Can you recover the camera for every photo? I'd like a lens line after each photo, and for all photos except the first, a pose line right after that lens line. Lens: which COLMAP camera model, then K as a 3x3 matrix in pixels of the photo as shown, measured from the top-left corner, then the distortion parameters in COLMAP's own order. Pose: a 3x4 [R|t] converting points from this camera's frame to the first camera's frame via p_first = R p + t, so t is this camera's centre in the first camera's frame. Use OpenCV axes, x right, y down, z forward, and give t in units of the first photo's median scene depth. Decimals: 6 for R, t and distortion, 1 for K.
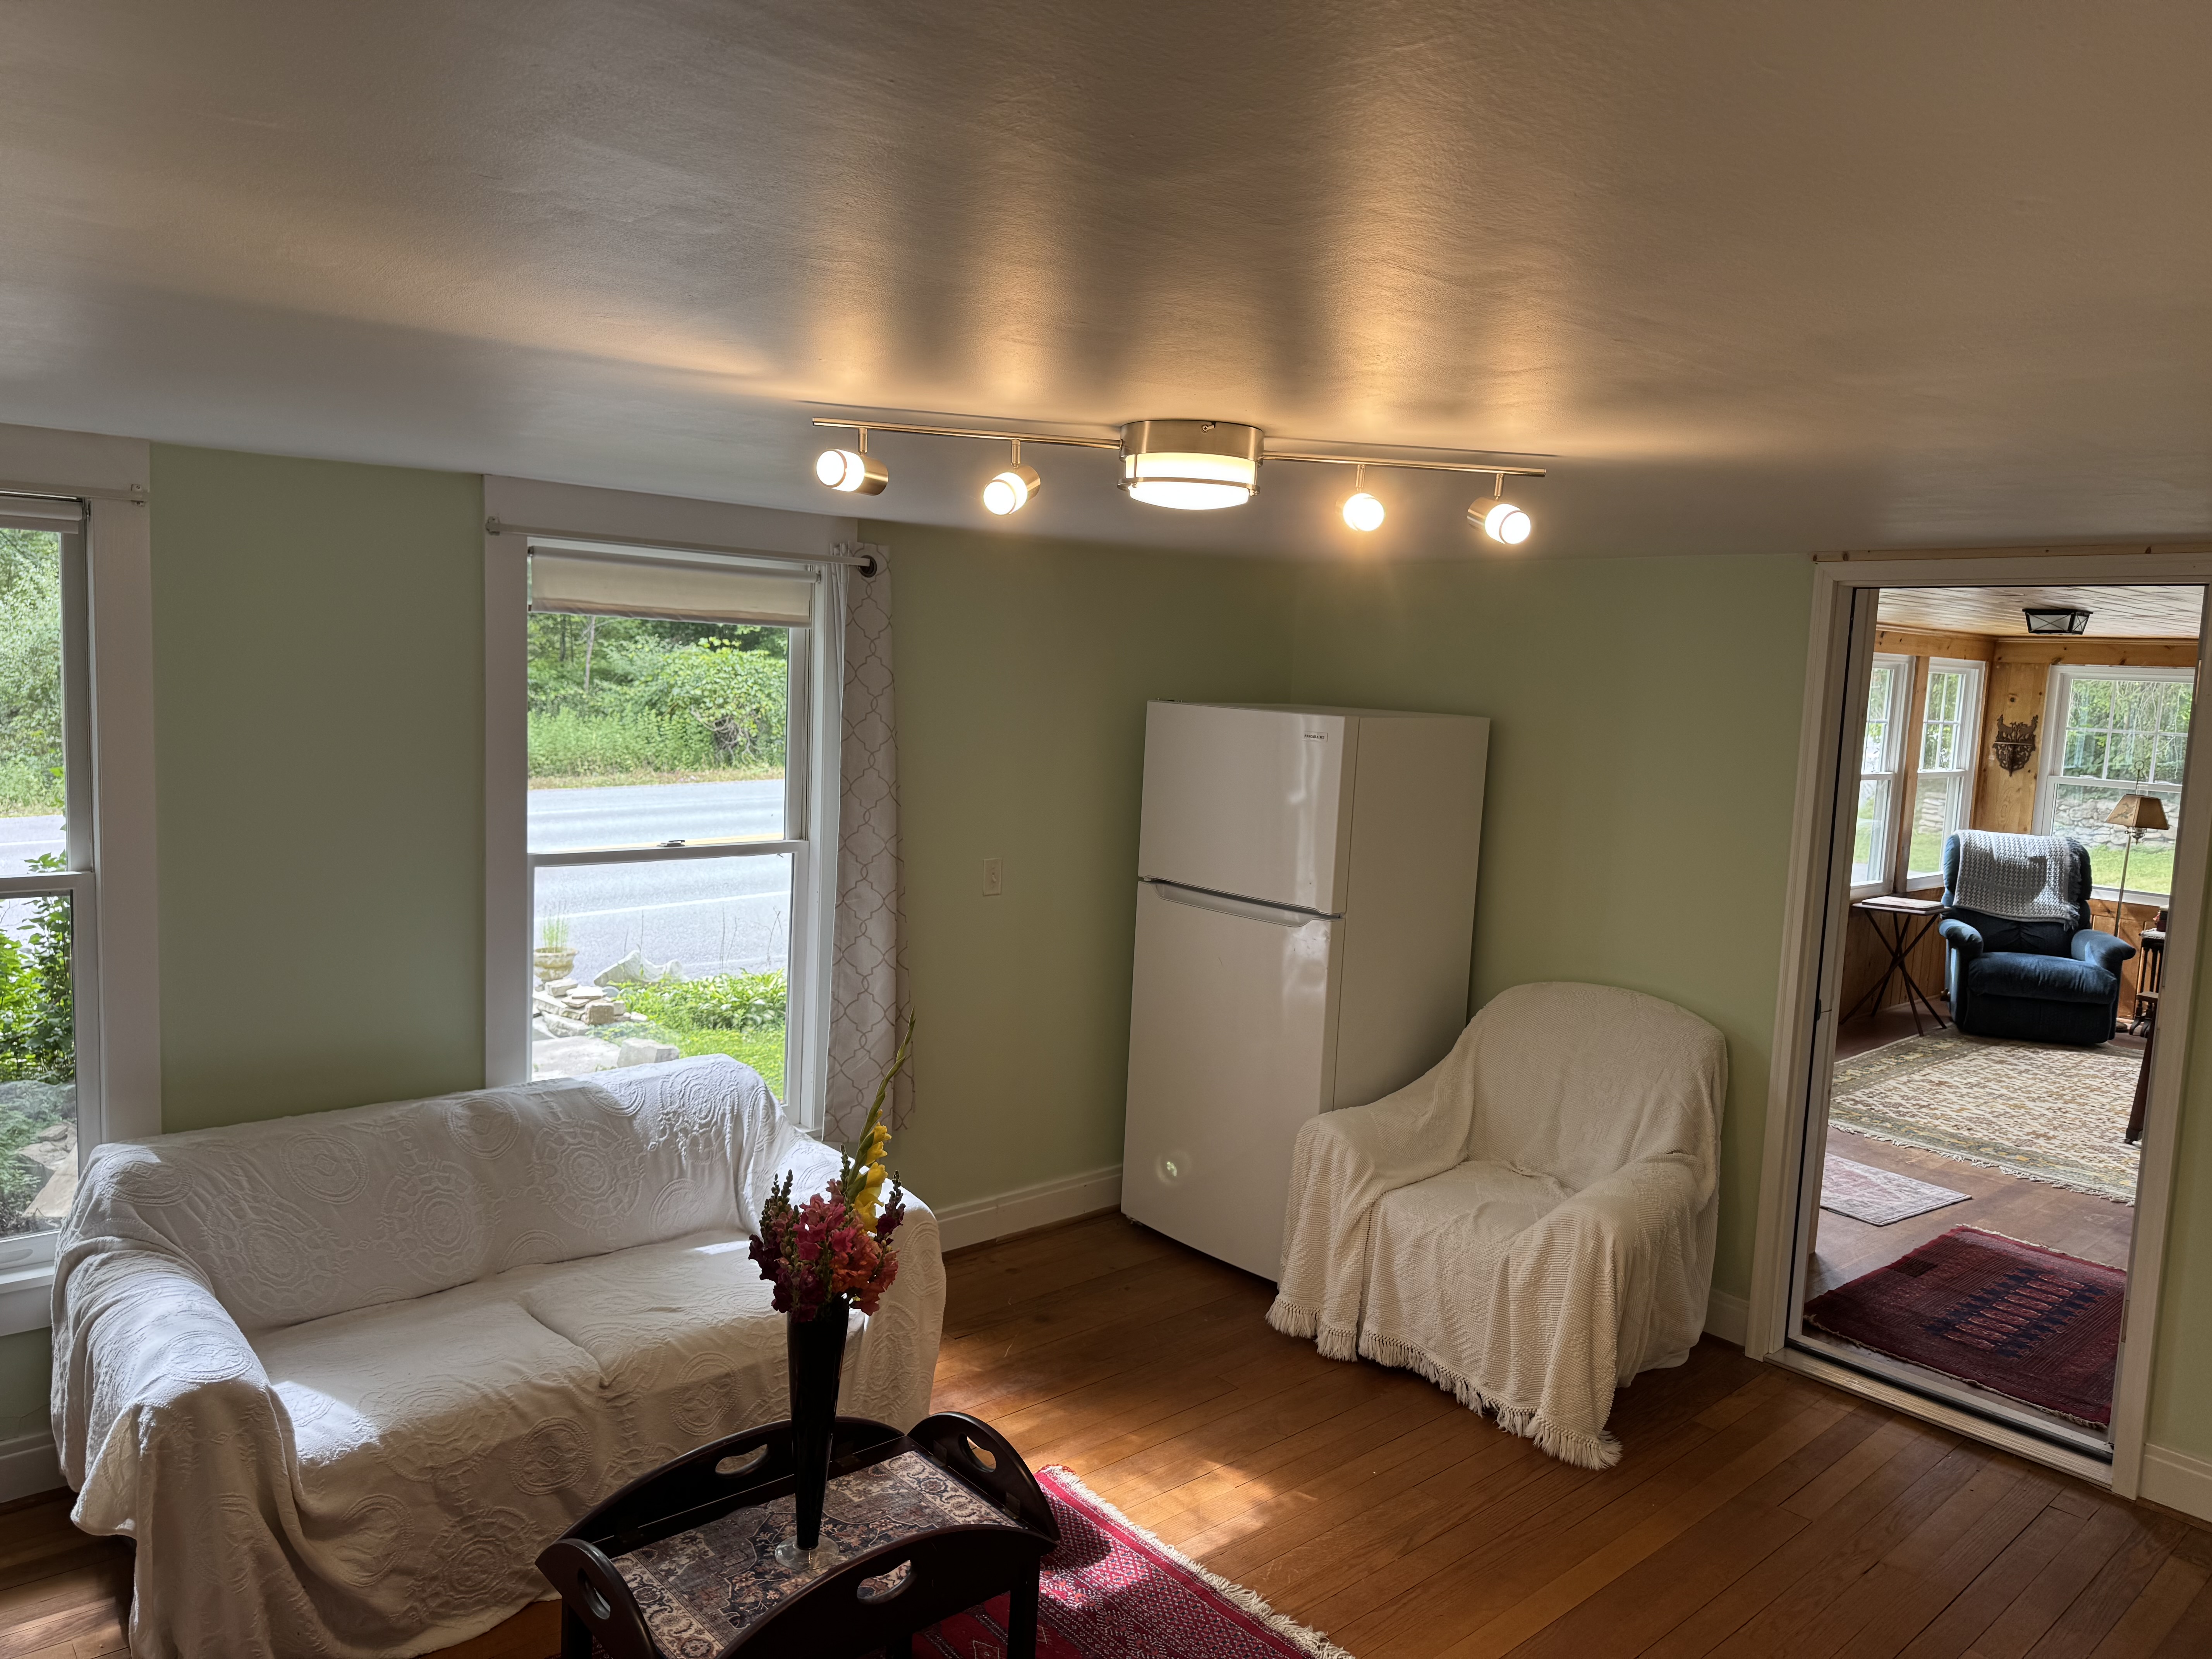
lens RADIAL K [[1554.6, 0, 1093.4], [0, 1554.6, 828.4], [0, 0, 1]] dist [0.059831, -0.074043]
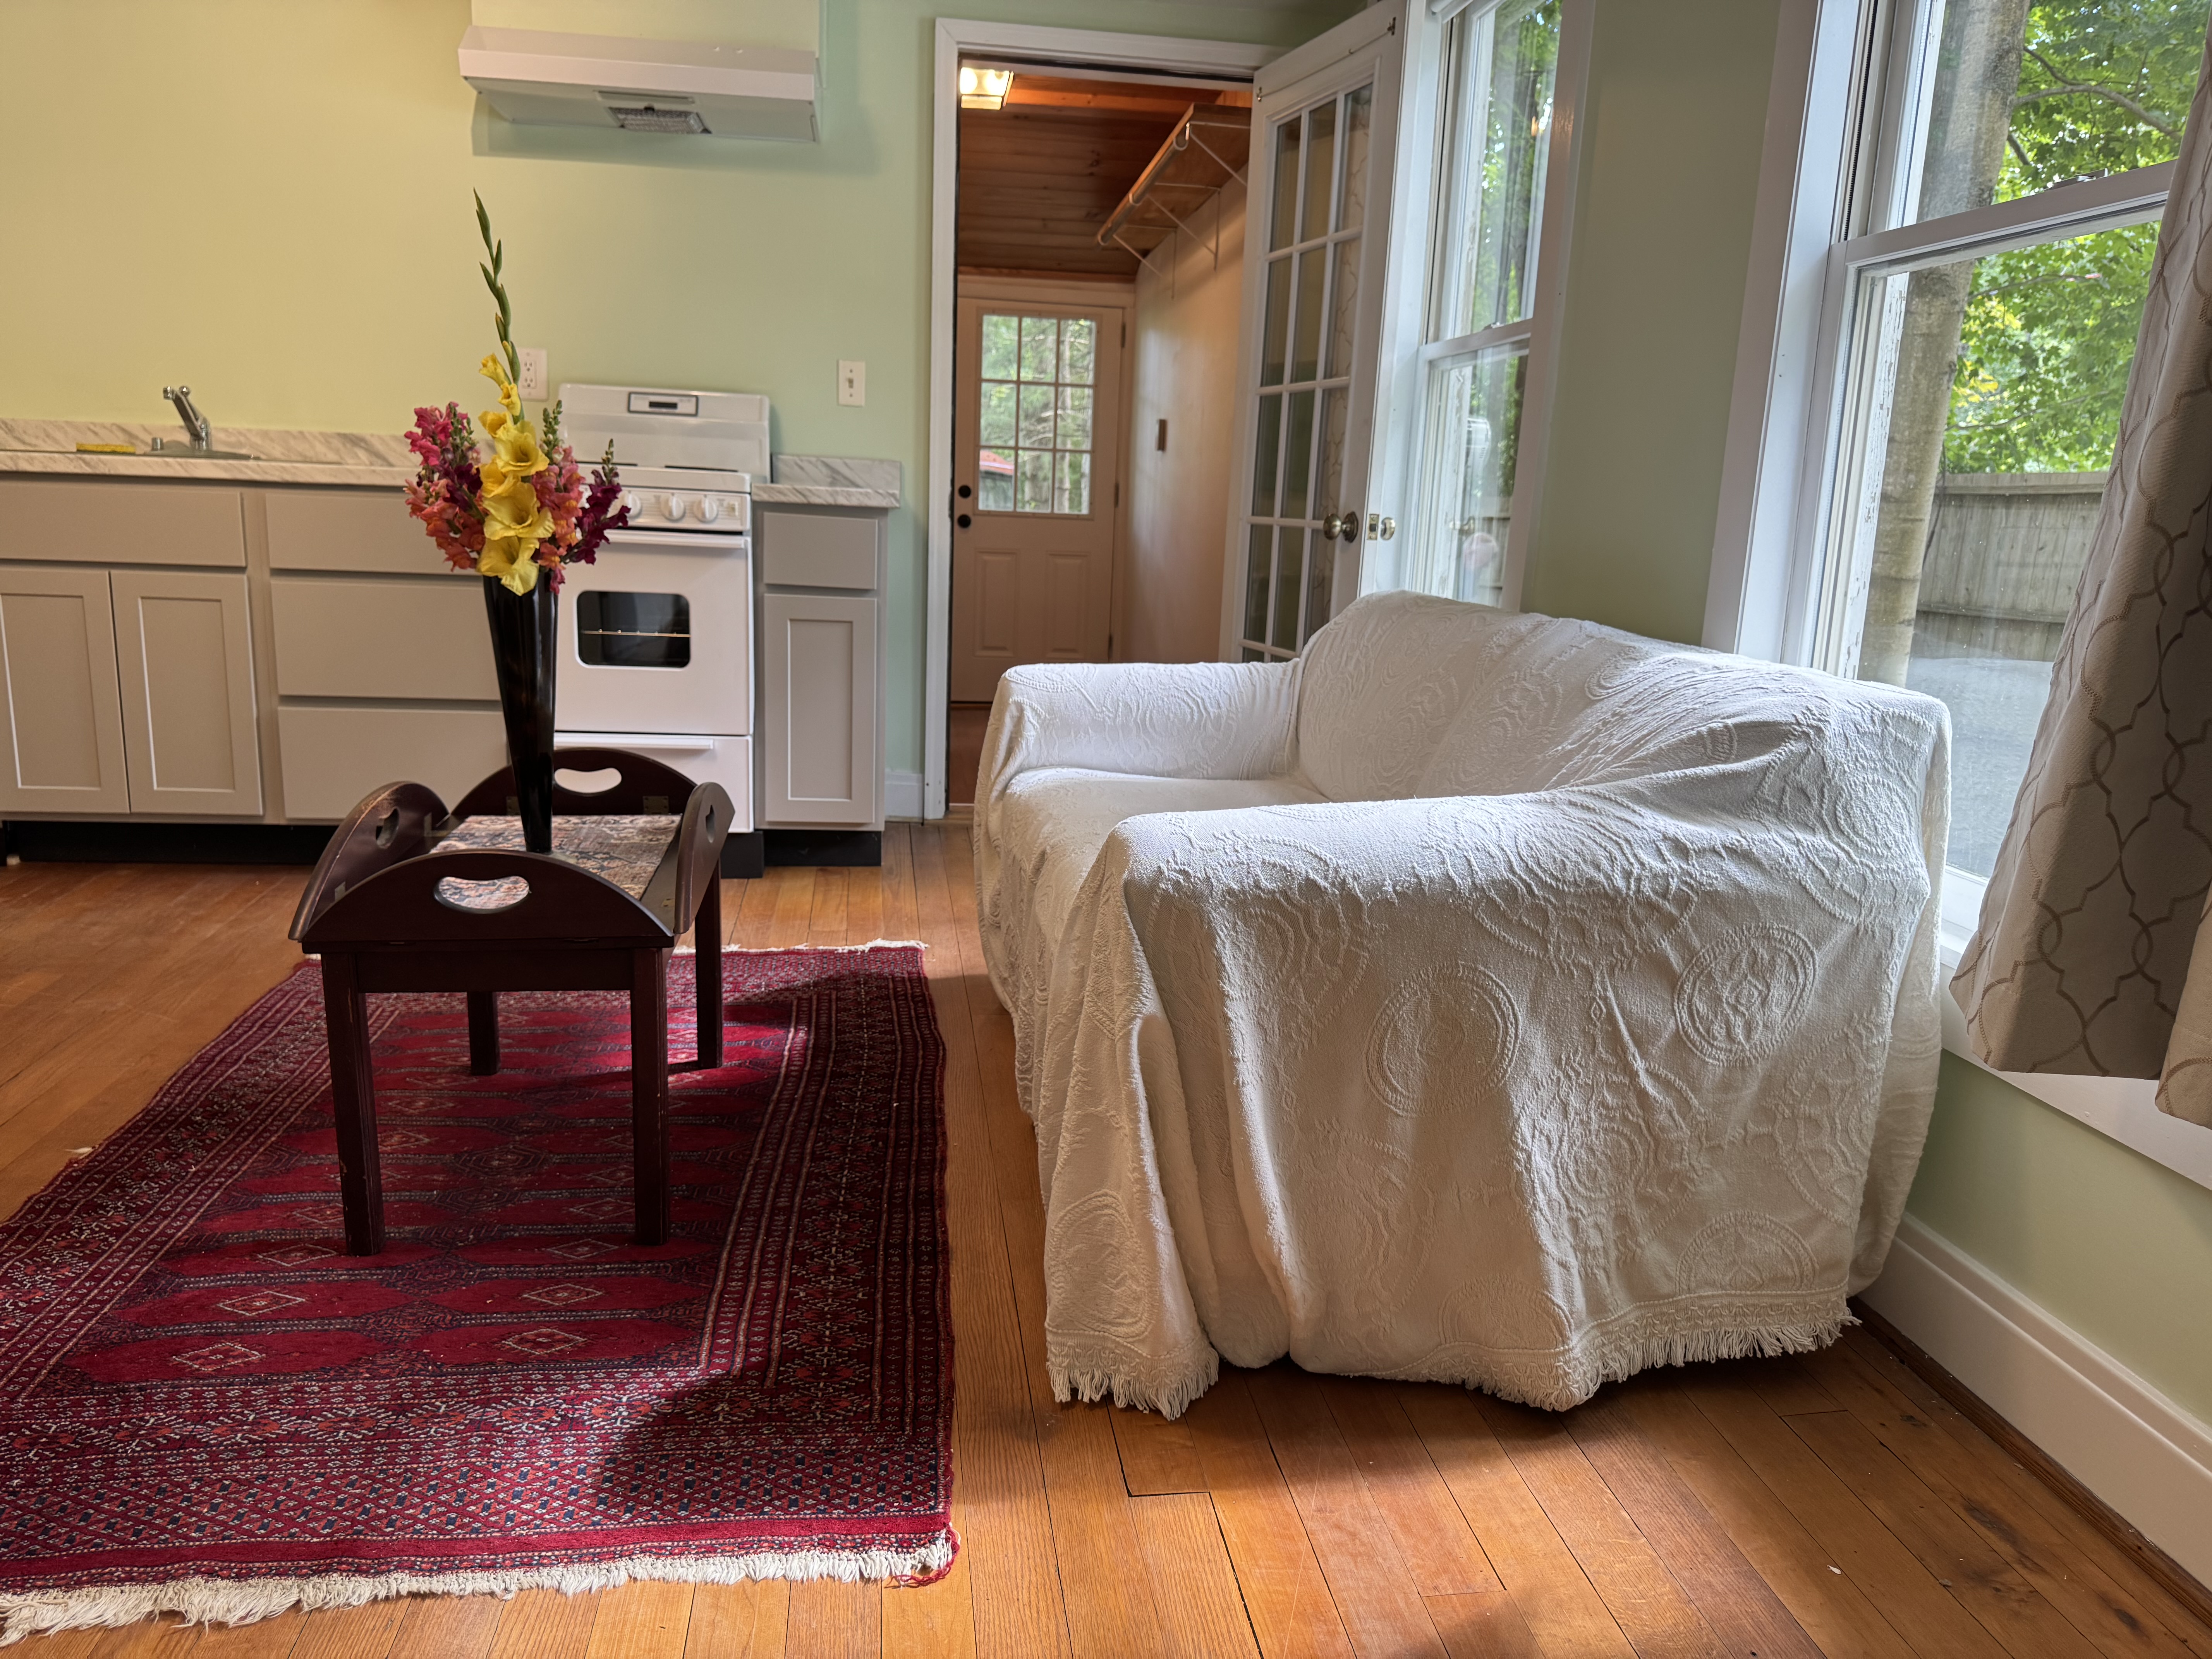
lens RADIAL K [[1554.6, 0, 1092.4], [0, 1554.6, 835.0], [0, 0, 1]] dist [0.059831, -0.074043]
pose [[-0.548306, 0.115187, -0.828307, 0.284457], [-0.155790, 0.959061, 0.236497, 0.143437], [0.821638, 0.258714, -0.507914, 1.285791]]
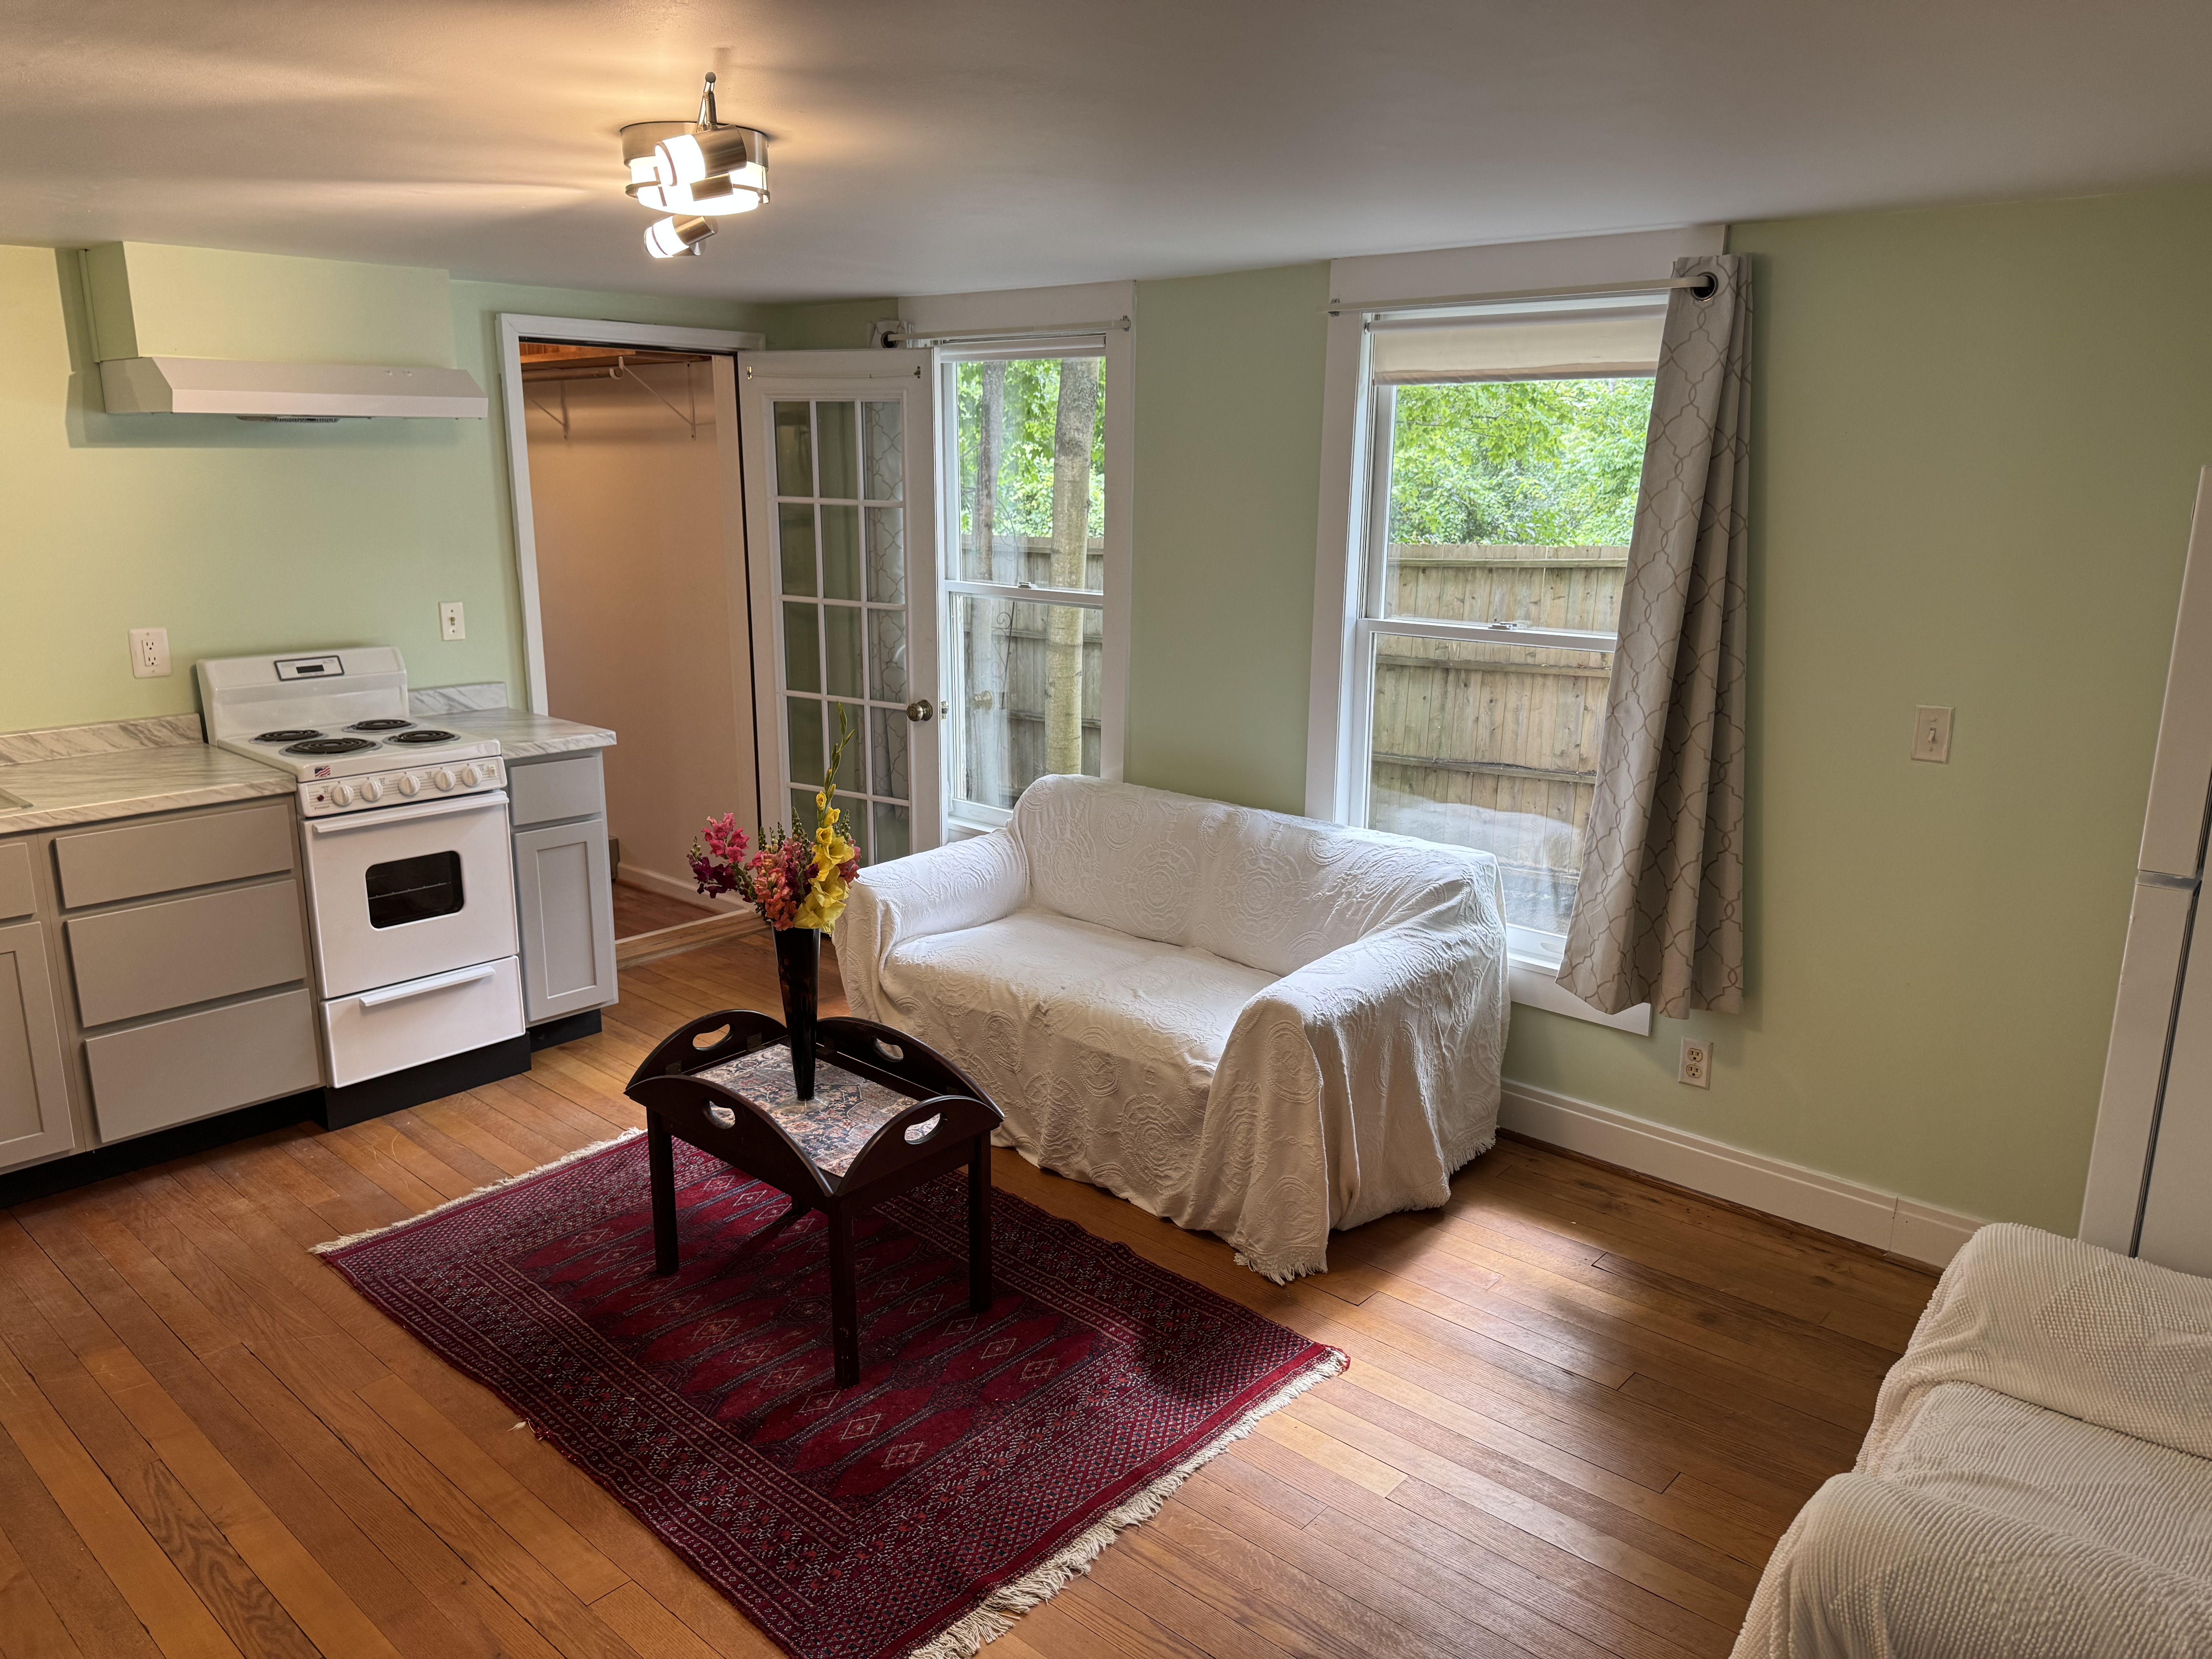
lens RADIAL K [[1554.6, 0, 1090.3], [0, 1554.6, 828.7], [0, 0, 1]] dist [0.059831, -0.074043]
pose [[0.118972, 0.191402, -0.974275, 0.801002], [-0.112629, 0.977512, 0.178285, -0.013318], [0.986489, 0.088521, 0.137854, 0.781819]]
